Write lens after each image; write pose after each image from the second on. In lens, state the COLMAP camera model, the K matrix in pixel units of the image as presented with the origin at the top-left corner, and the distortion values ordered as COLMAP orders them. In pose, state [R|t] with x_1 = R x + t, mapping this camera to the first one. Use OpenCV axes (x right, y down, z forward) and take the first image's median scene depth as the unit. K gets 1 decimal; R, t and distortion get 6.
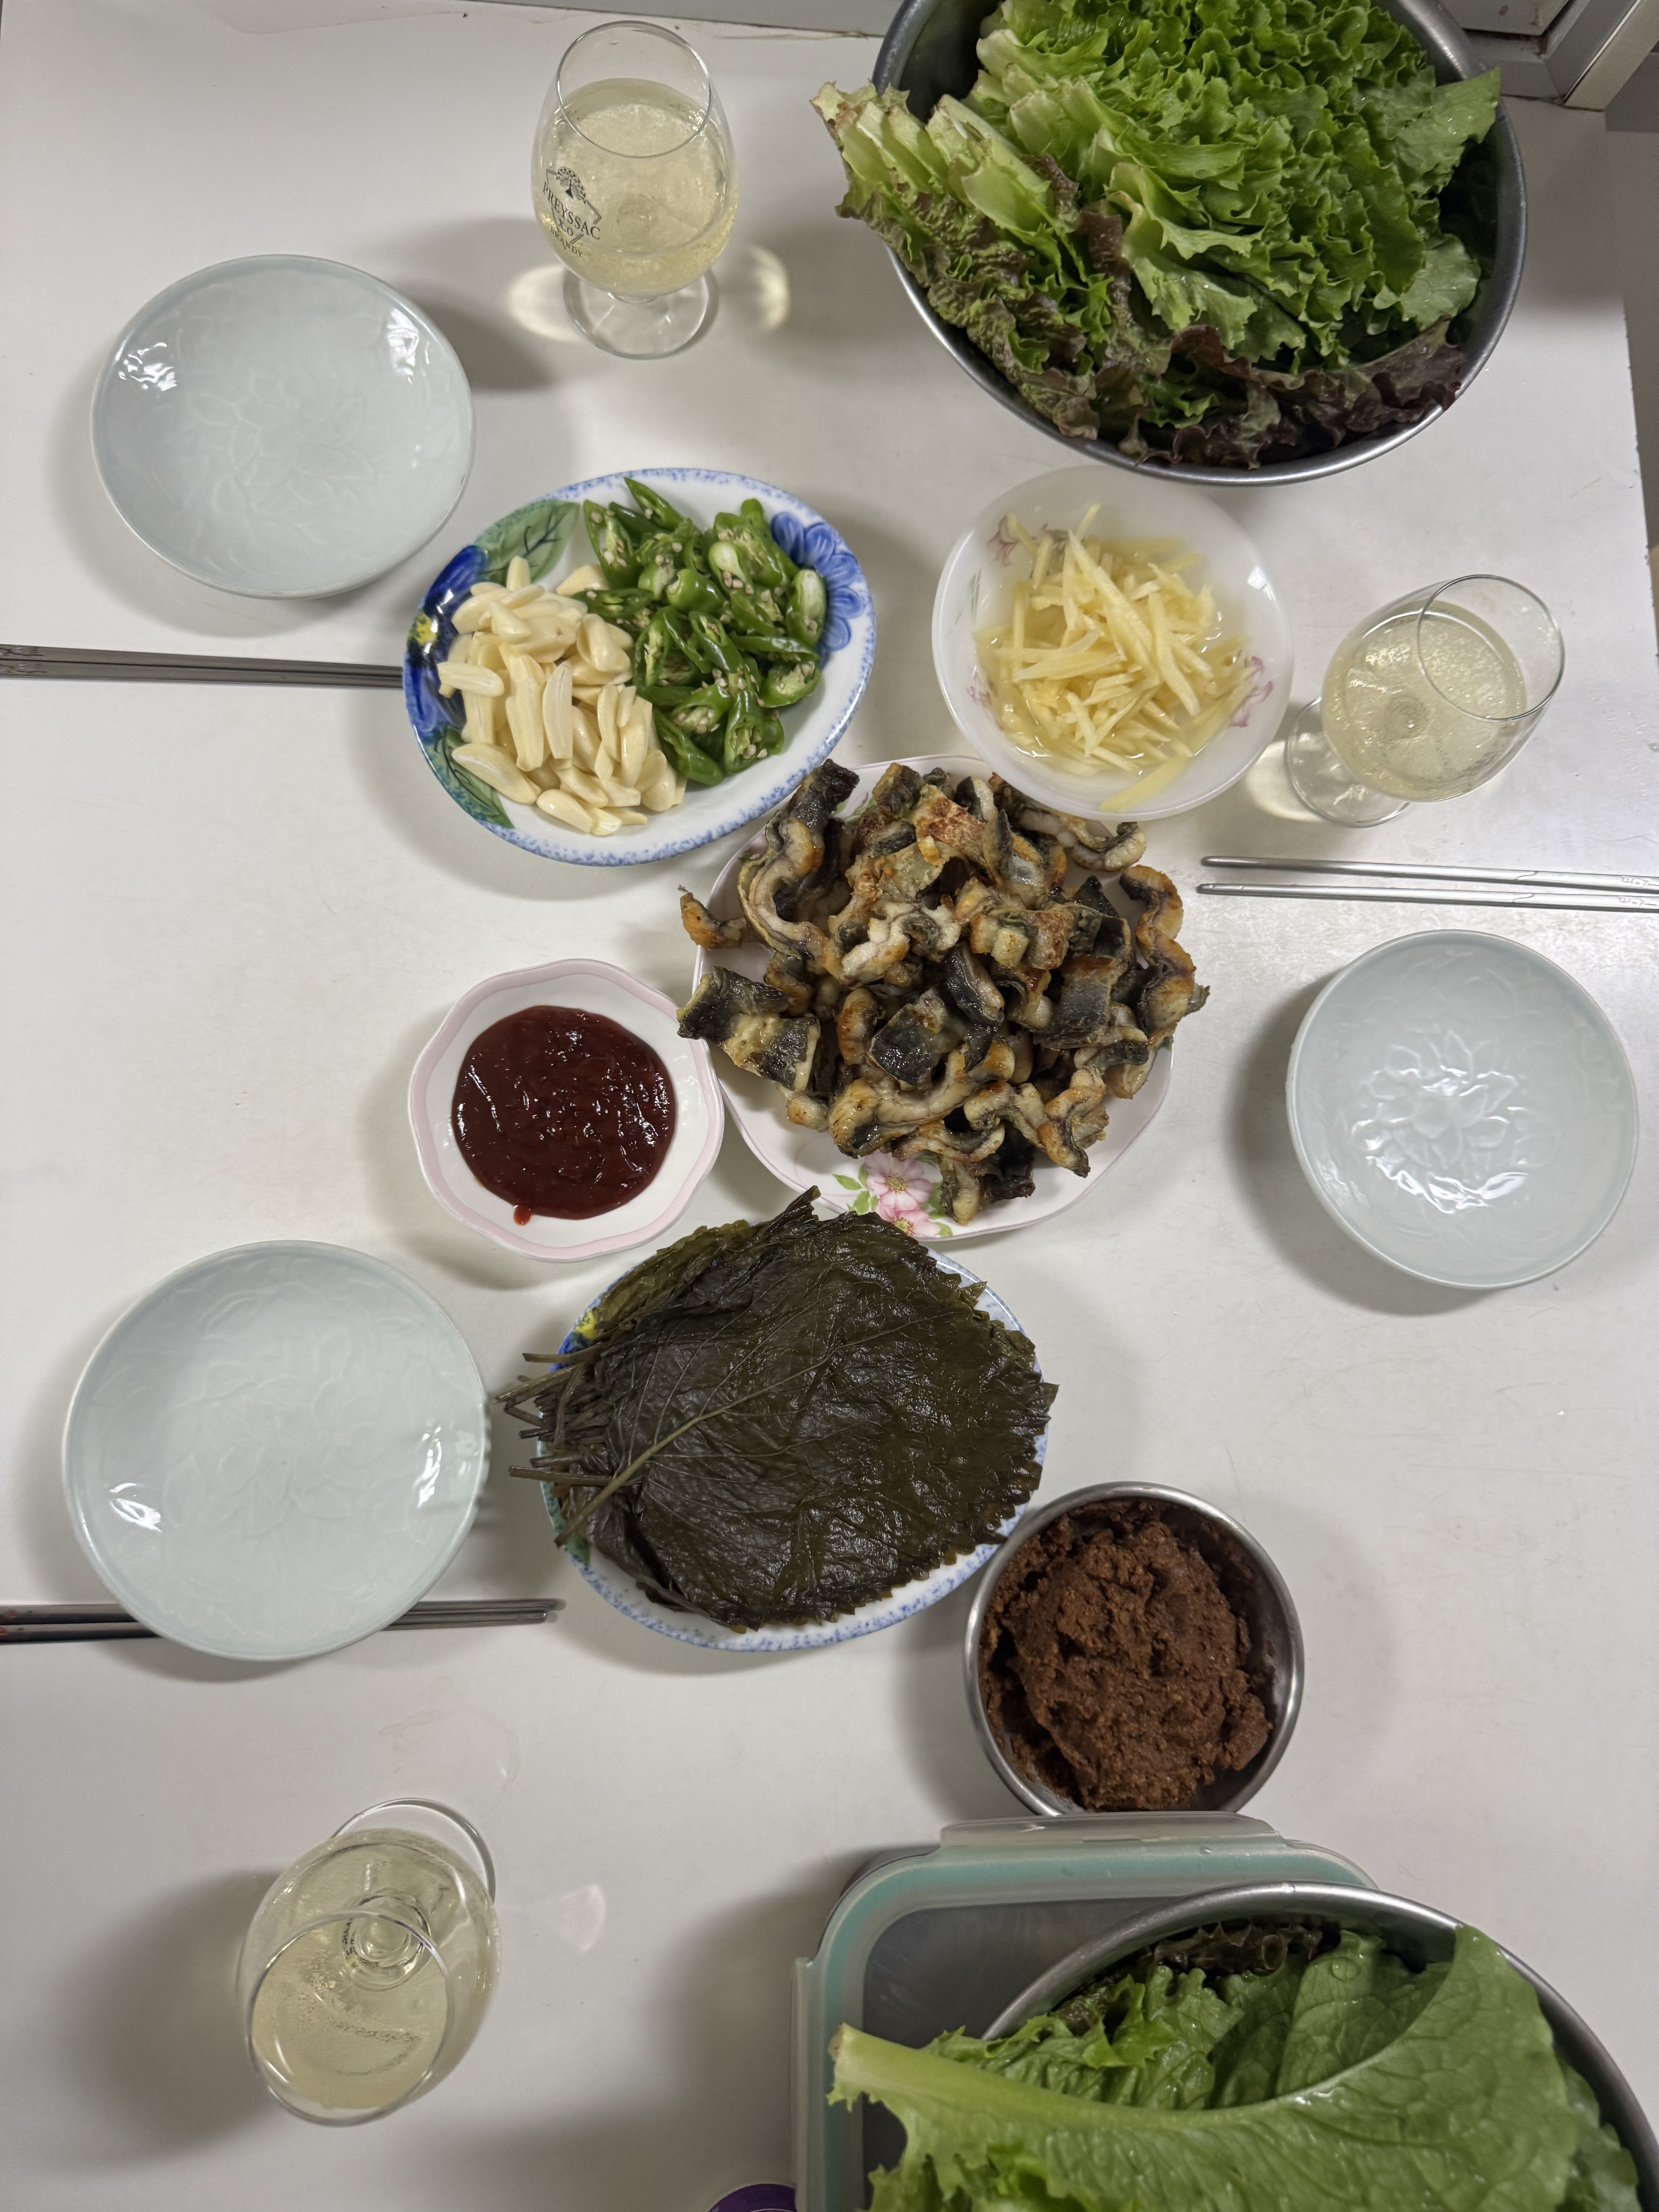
lens RADIAL K [[1605.1, 0, 901.6], [0, 1605.1, 1112.1], [0, 0, 1]] dist [-0.002448, -0.012852]
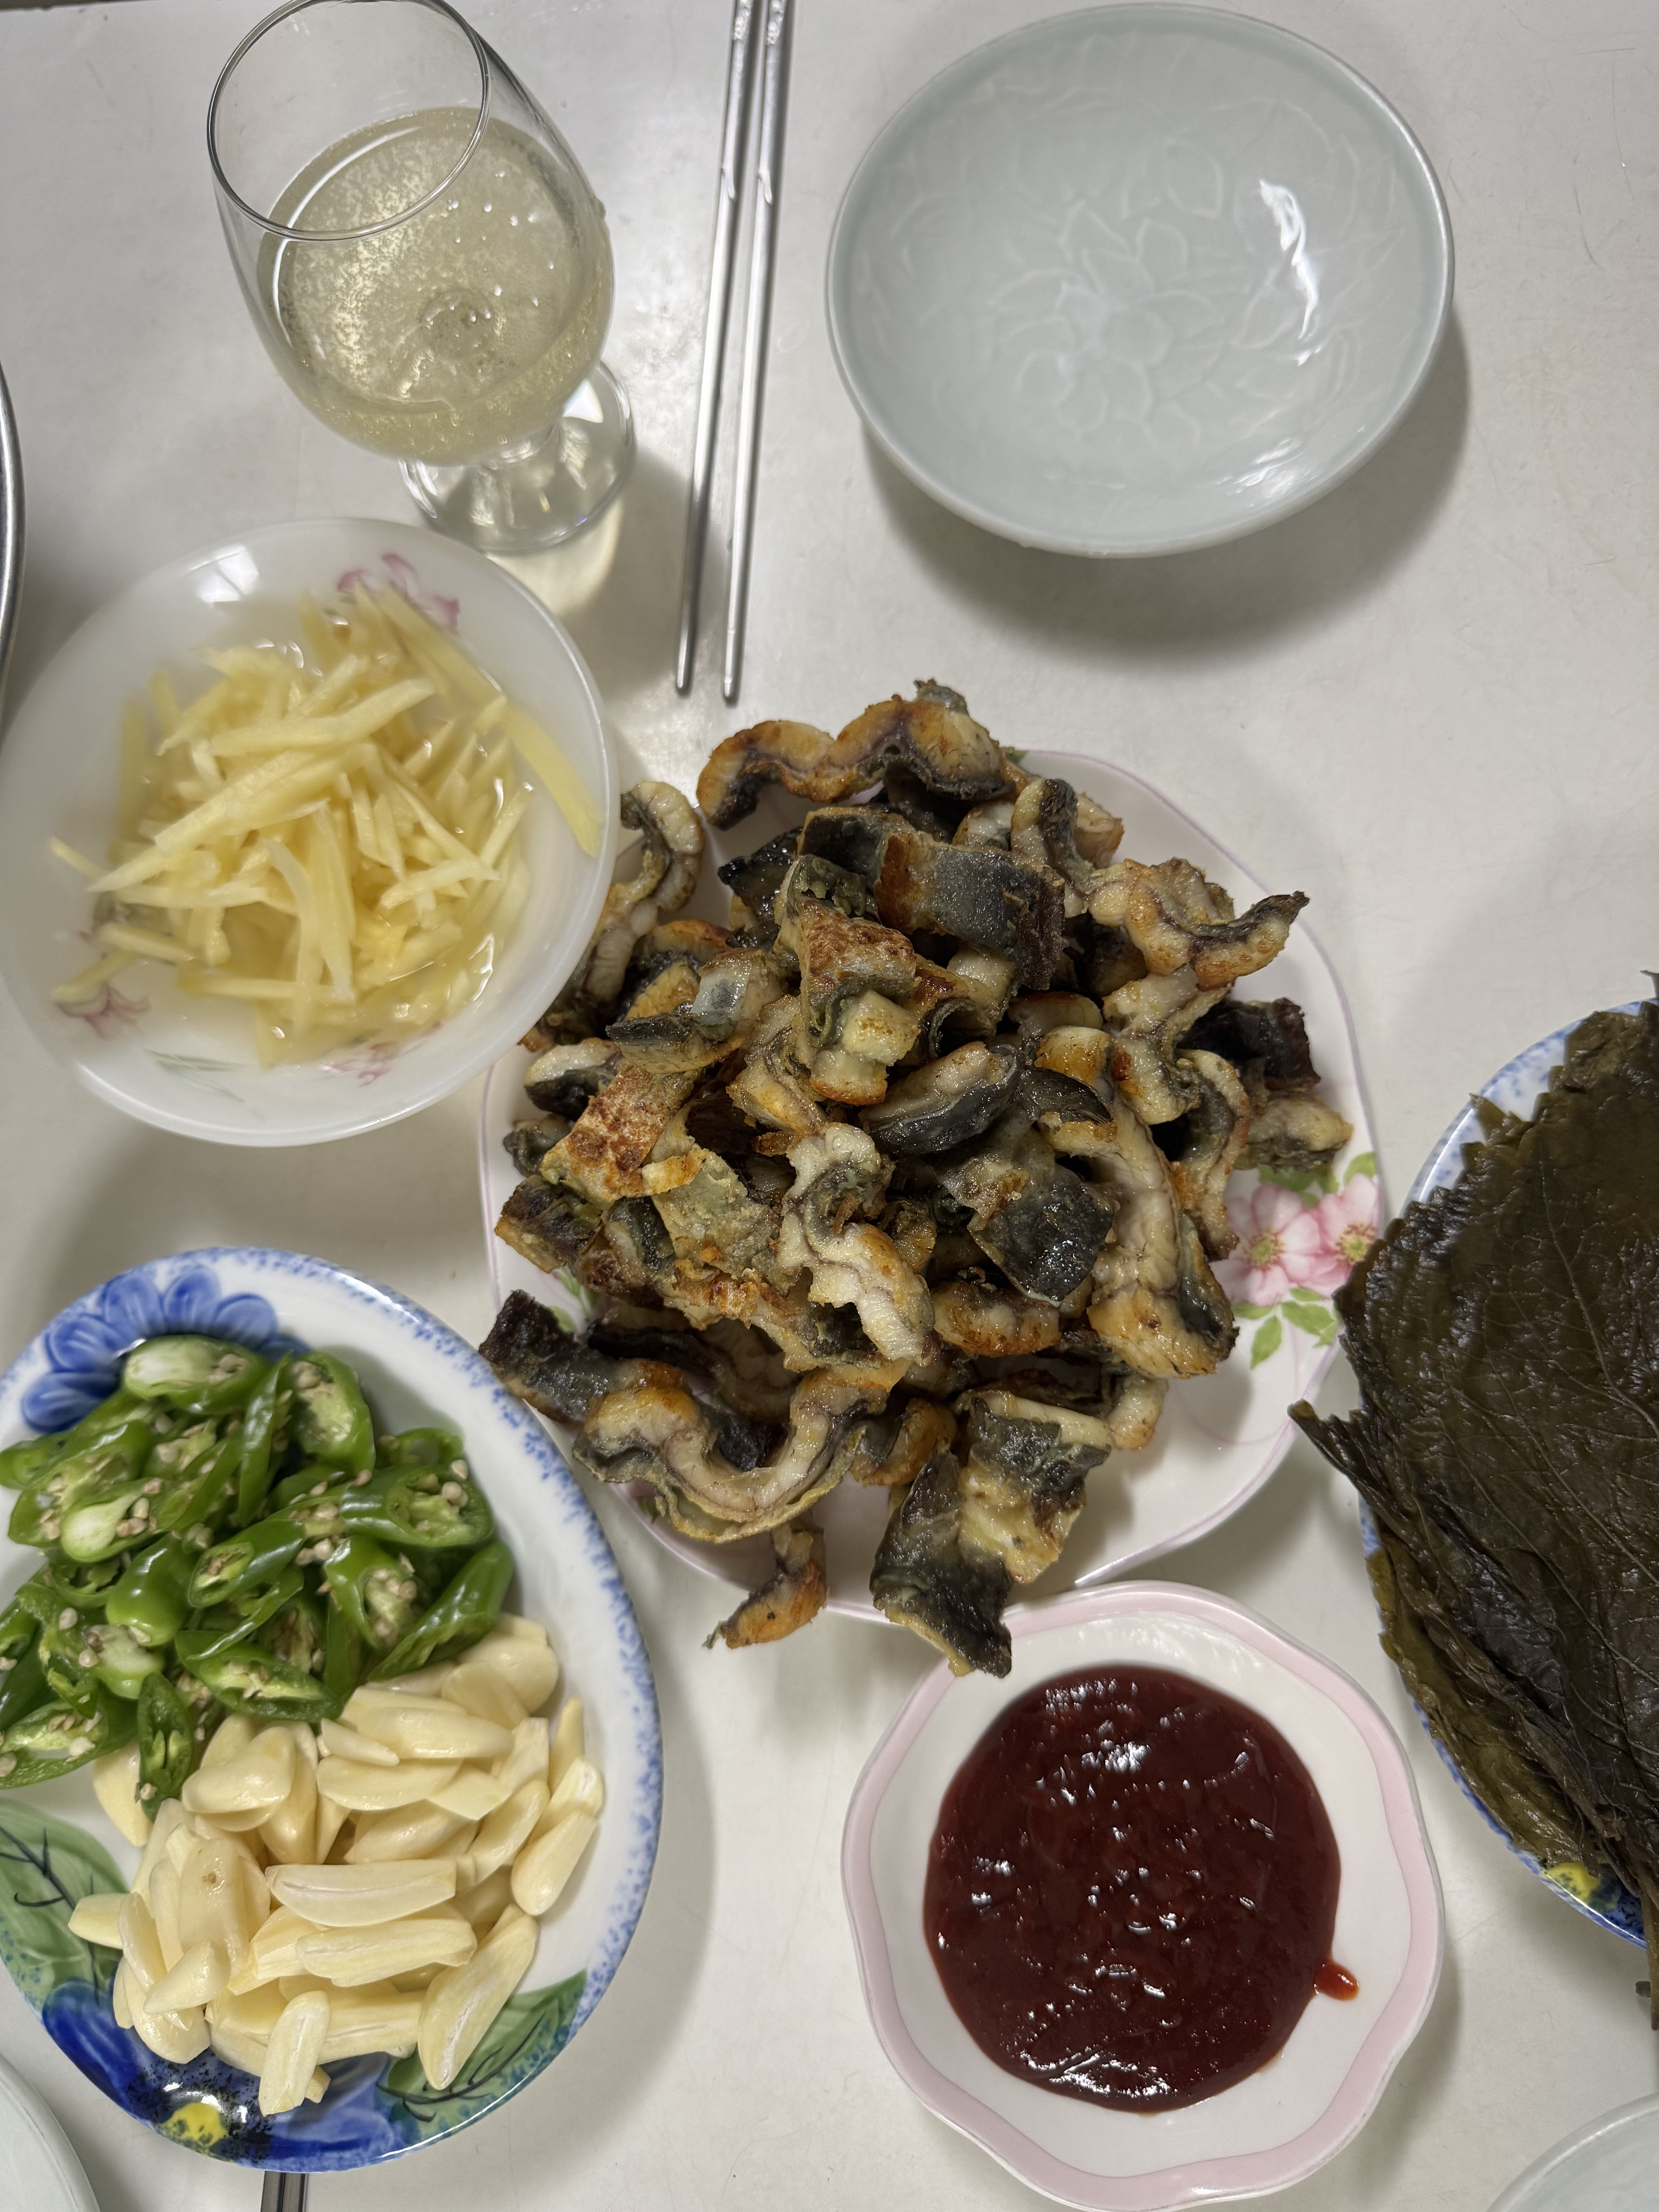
lens RADIAL K [[2107.4, 0, 980.6], [0, 2107.4, 995.3], [0, 0, 1]] dist [0.142280, -0.587822]
pose [[0.036795, -0.995757, 0.084347, 0.019419], [0.998909, 0.039077, 0.025571, -0.077013], [-0.028758, 0.083314, 0.996108, 0.285508]]
